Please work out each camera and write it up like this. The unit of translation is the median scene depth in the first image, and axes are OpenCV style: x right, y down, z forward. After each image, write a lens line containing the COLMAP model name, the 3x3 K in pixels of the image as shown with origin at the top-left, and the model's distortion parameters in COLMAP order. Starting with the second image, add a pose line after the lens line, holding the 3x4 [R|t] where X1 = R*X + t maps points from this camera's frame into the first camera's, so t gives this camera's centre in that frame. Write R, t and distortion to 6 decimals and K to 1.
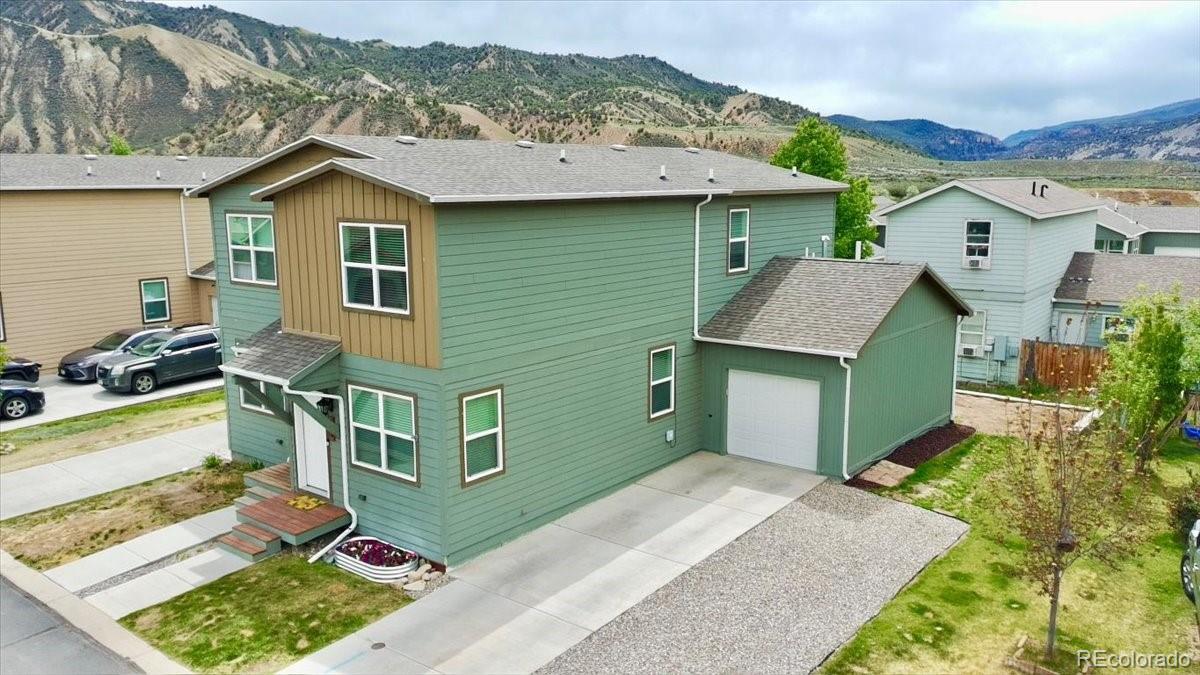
lens RADIAL K [[918.9, 0, 604.6], [0, 918.9, 338.6], [0, 0, 1]] dist [0.060000, -0.055786]
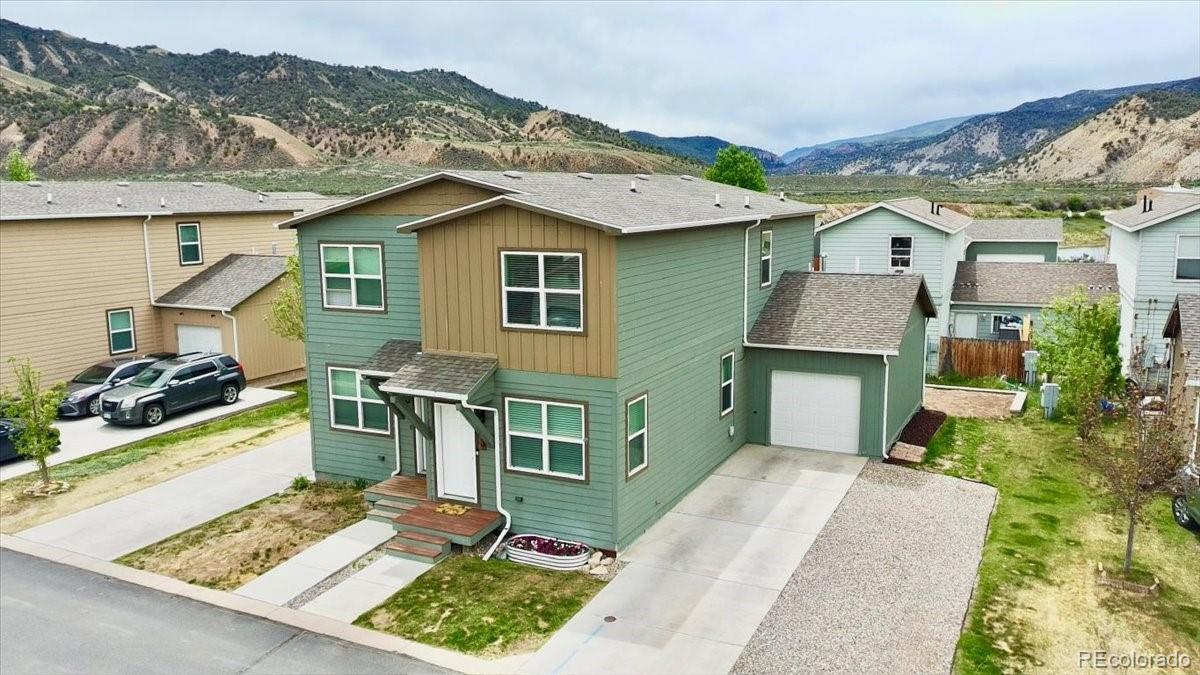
lens RADIAL K [[918.9, 0, 599.3], [0, 918.9, 341.7], [0, 0, 1]] dist [0.060000, -0.055786]
pose [[0.978309, -0.039085, 0.203428, -0.311412], [0.041440, 0.999114, -0.007326, -0.003238], [-0.202962, 0.015598, 0.979062, -0.082314]]
